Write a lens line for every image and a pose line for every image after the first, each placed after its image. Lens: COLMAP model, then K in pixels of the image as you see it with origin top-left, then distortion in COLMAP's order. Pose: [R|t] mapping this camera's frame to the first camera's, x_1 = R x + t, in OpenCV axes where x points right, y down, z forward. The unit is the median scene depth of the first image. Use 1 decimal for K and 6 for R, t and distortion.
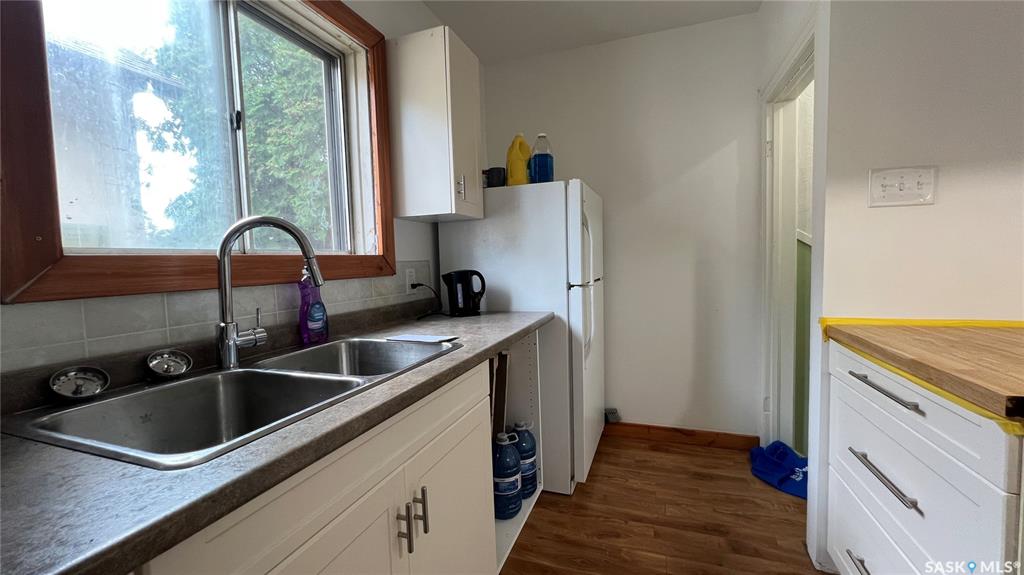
lens RADIAL K [[411.1, 0, 510.9], [0, 411.1, 285.4], [0, 0, 1]] dist [-0.002298, 0.000025]
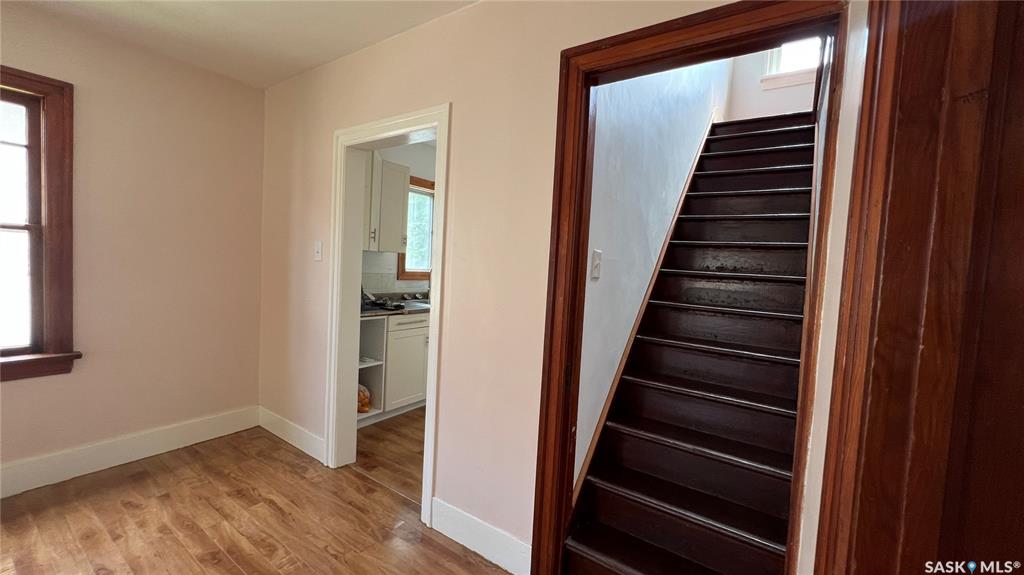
lens RADIAL K [[411.0, 0, 512.0], [0, 411.0, 287.5], [0, 0, 1]] dist [-0.011089, -0.000080]
pose [[0.967092, 0.093710, -0.236543, 0.614698], [-0.095089, 0.995453, 0.005598, -0.014136], [0.235992, 0.017079, 0.971605, -1.582276]]
